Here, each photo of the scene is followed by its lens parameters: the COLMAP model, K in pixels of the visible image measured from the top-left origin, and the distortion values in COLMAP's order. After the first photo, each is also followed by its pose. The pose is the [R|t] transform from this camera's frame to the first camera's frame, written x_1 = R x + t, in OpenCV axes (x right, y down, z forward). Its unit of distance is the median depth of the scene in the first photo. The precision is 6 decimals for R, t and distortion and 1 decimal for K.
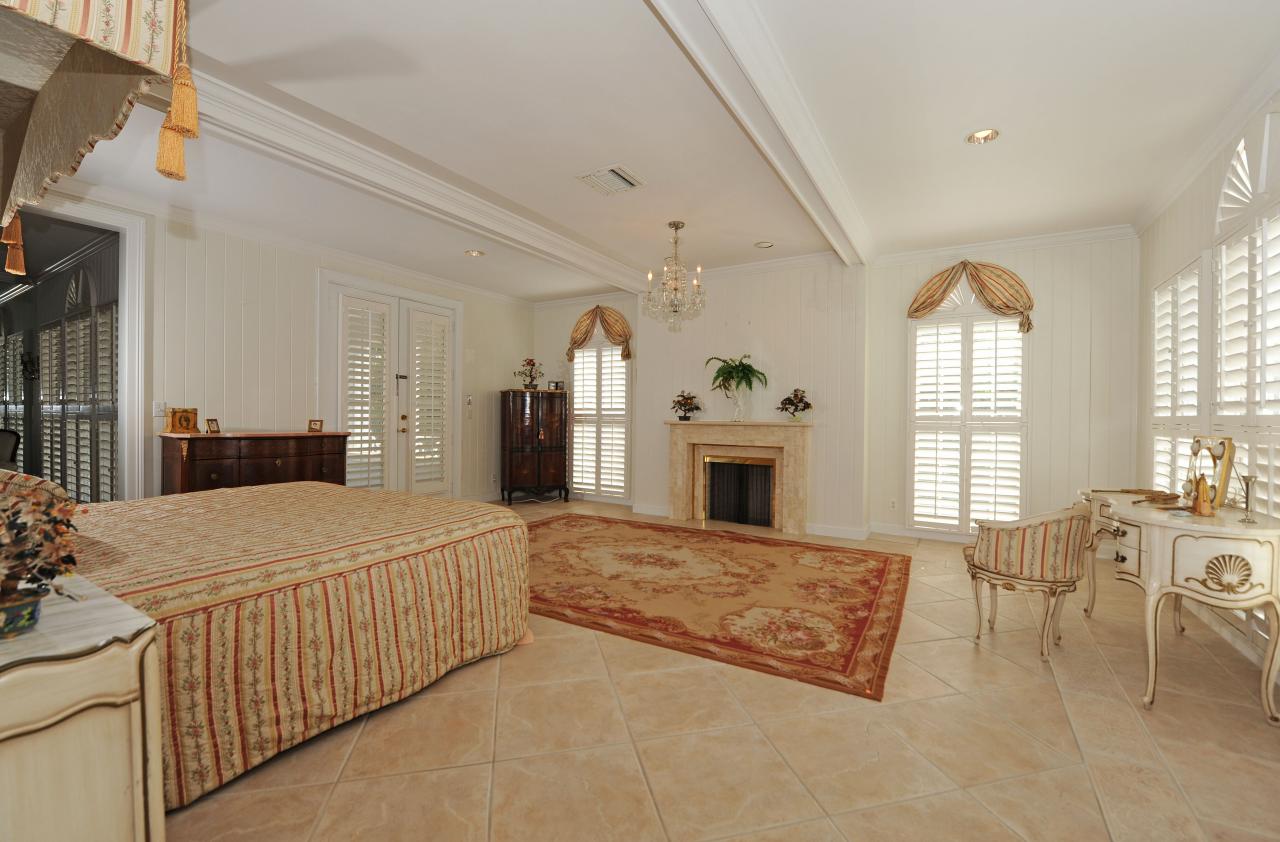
lens RADIAL K [[517.3, 0, 639.0], [0, 517.3, 417.0], [0, 0, 1]] dist [0.000533, -0.000010]
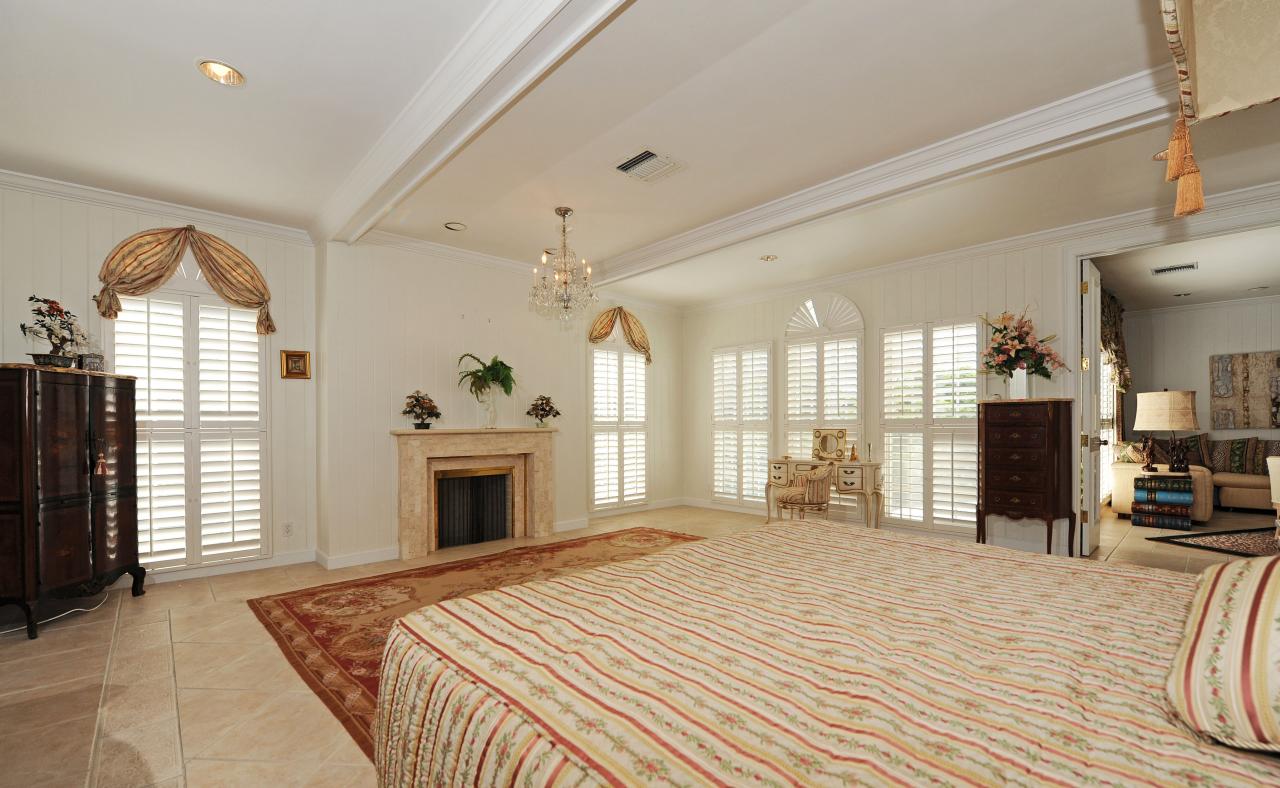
lens RADIAL K [[544.0, 0, 624.5], [0, 544.0, 423.9], [0, 0, 1]] dist [-0.000319, -0.000006]
pose [[0.299188, -0.011012, 0.954131, -0.646799], [0.007256, 0.999931, 0.009265, -0.006609], [-0.954167, 0.004152, 0.299247, 0.493870]]
